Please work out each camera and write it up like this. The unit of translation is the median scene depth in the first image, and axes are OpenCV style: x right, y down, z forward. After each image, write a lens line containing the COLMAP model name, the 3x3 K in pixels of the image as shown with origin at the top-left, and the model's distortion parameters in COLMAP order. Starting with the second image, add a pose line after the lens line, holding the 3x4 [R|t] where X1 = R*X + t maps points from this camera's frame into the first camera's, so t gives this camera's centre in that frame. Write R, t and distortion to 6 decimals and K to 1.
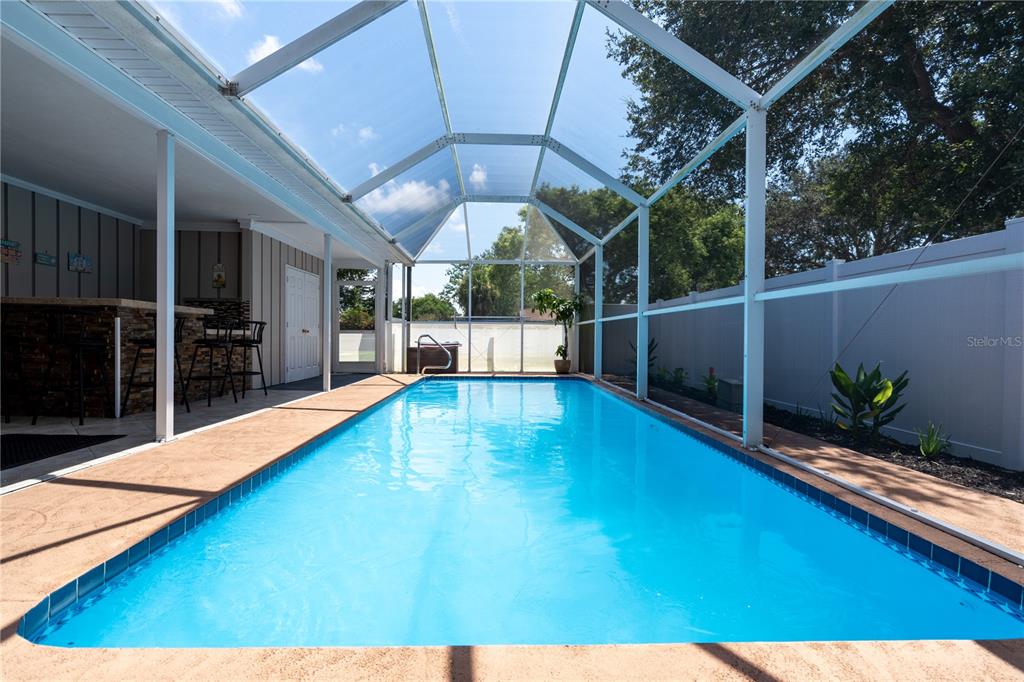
lens RADIAL K [[465.8, 0, 510.5], [0, 465.8, 339.0], [0, 0, 1]] dist [-0.001082, 0.000150]
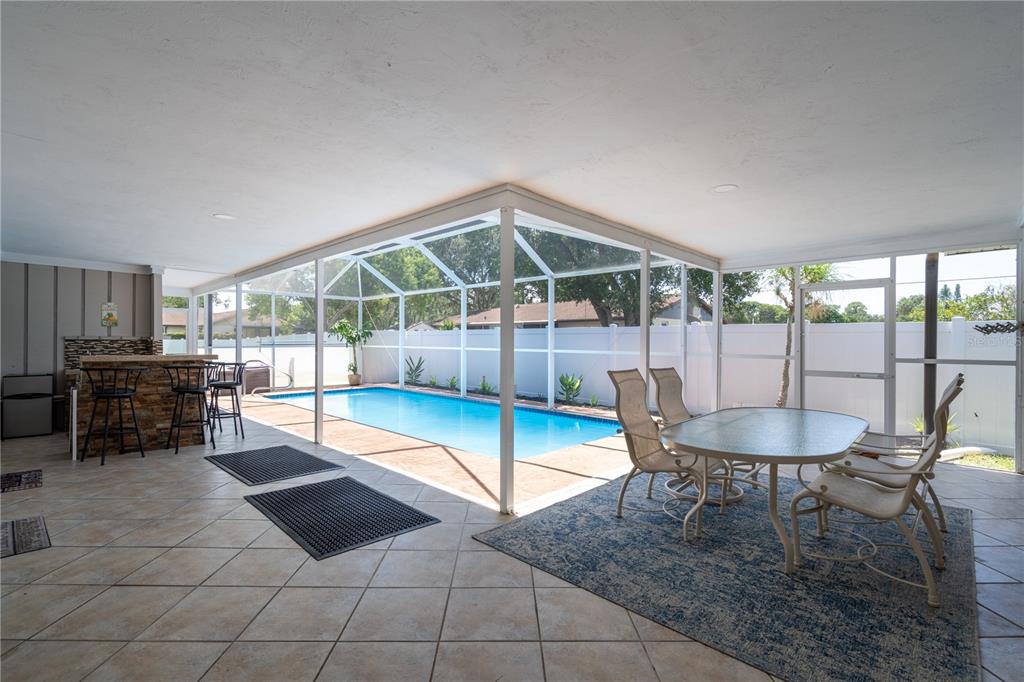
lens RADIAL K [[465.8, 0, 510.5], [0, 465.8, 339.0], [0, 0, 1]] dist [-0.001082, 0.000150]
pose [[0.723513, -0.006343, 0.690282, -0.554423], [0.008759, 0.999962, 0.000007, -0.059338], [-0.690255, 0.006041, 0.723541, -0.275285]]
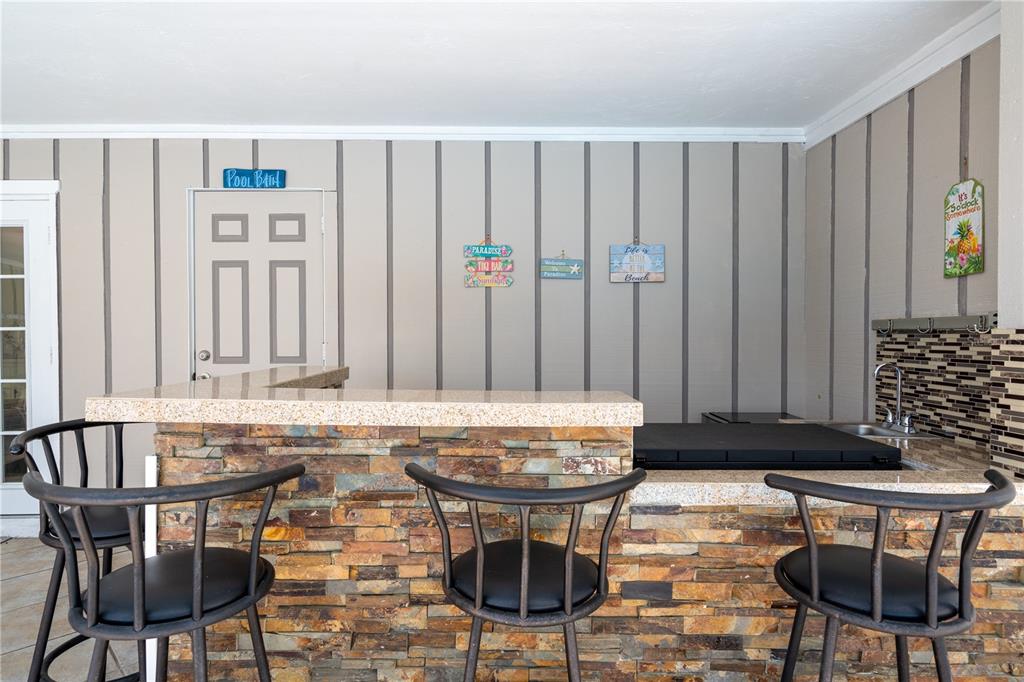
lens RADIAL K [[556.0, 0, 512.0], [0, 556.0, 341.0], [0, 0, 1]] dist [0.000442, 0.000133]
pose [[-0.034372, 0.005612, -0.999393, -0.245897], [-0.002797, 0.999980, 0.005711, -0.059689], [0.999405, 0.002992, -0.034356, 0.606745]]
